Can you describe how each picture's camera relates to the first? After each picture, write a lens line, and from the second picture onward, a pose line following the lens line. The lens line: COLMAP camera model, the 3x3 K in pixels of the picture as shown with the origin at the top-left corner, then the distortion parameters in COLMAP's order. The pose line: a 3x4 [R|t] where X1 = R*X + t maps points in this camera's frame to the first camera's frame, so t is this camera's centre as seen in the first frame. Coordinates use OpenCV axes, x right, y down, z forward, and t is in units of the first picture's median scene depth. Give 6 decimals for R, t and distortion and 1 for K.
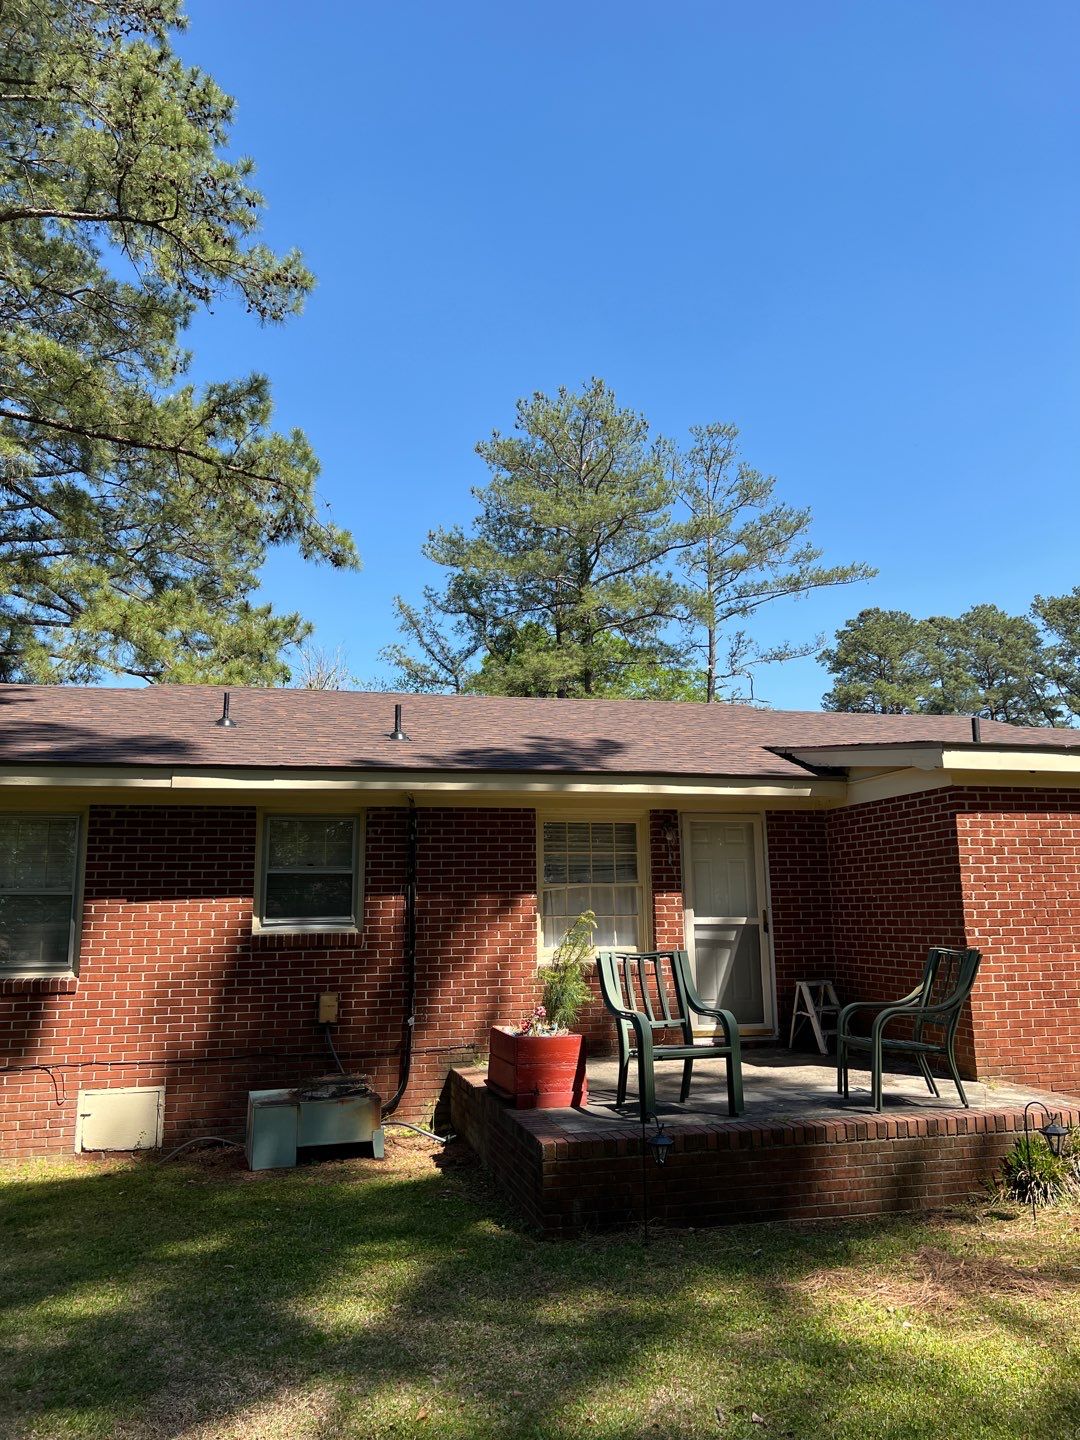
lens RADIAL K [[1124.7, 0, 543.1], [0, 1124.7, 722.9], [0, 0, 1]] dist [0.061903, -0.067859]
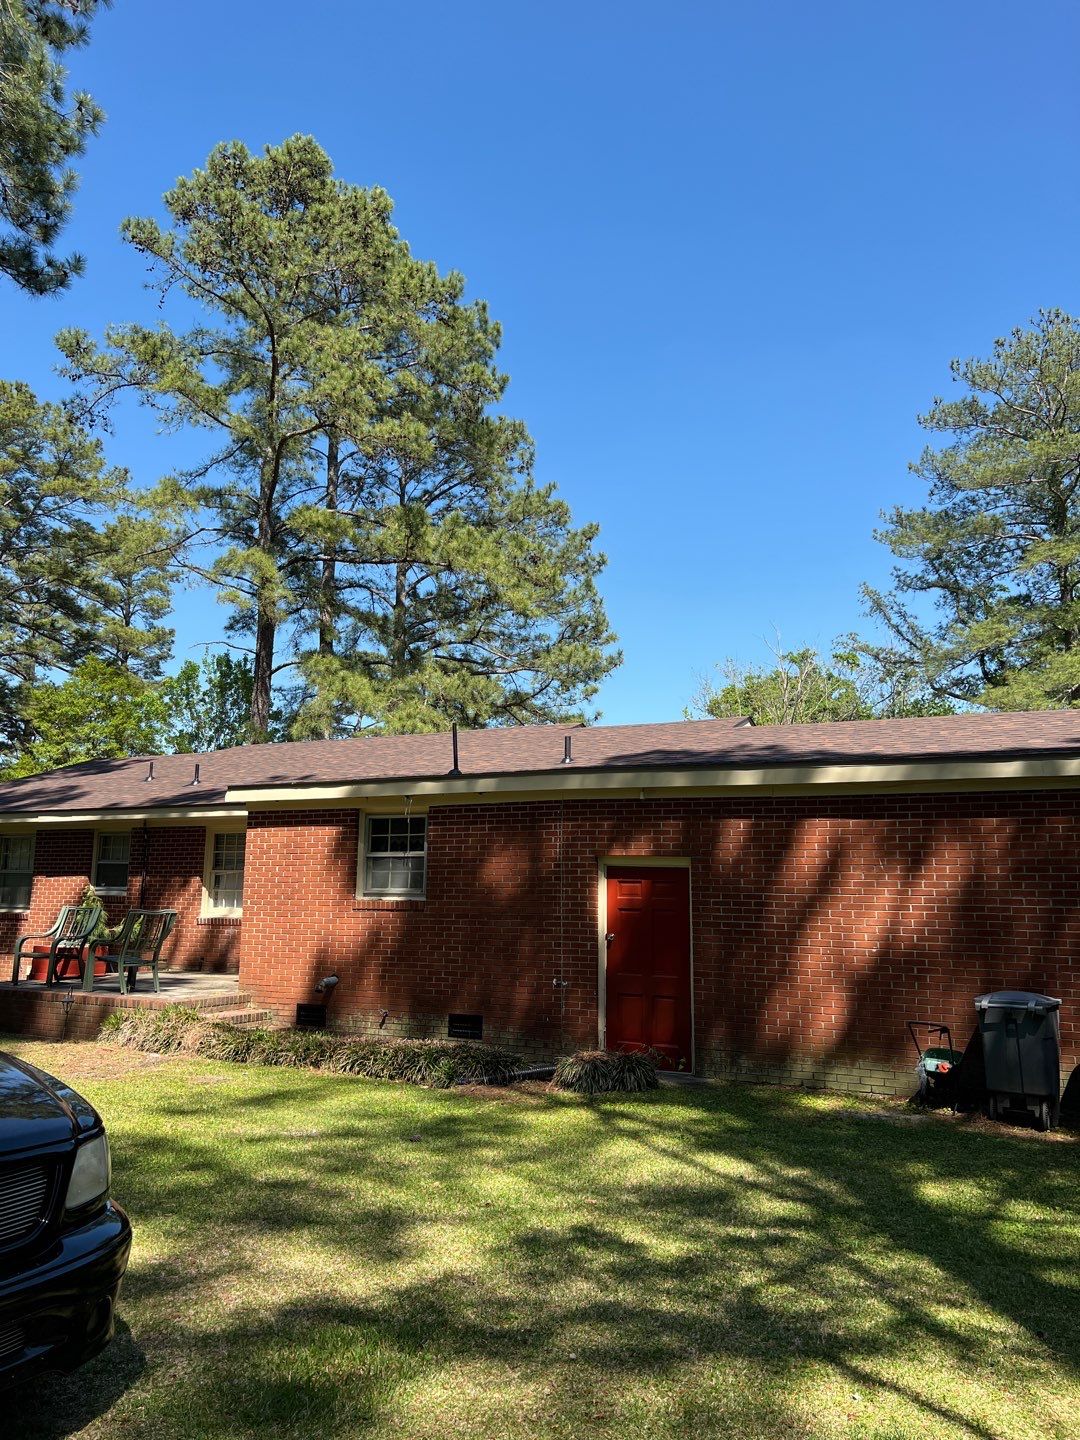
lens RADIAL K [[1124.7, 0, 528.8], [0, 1124.7, 737.4], [0, 0, 1]] dist [0.061903, -0.067859]
pose [[0.734819, -0.067461, -0.674901, 1.609231], [0.094409, 0.995528, 0.003281, -0.017829], [0.671661, -0.066128, 0.737901, 0.082773]]
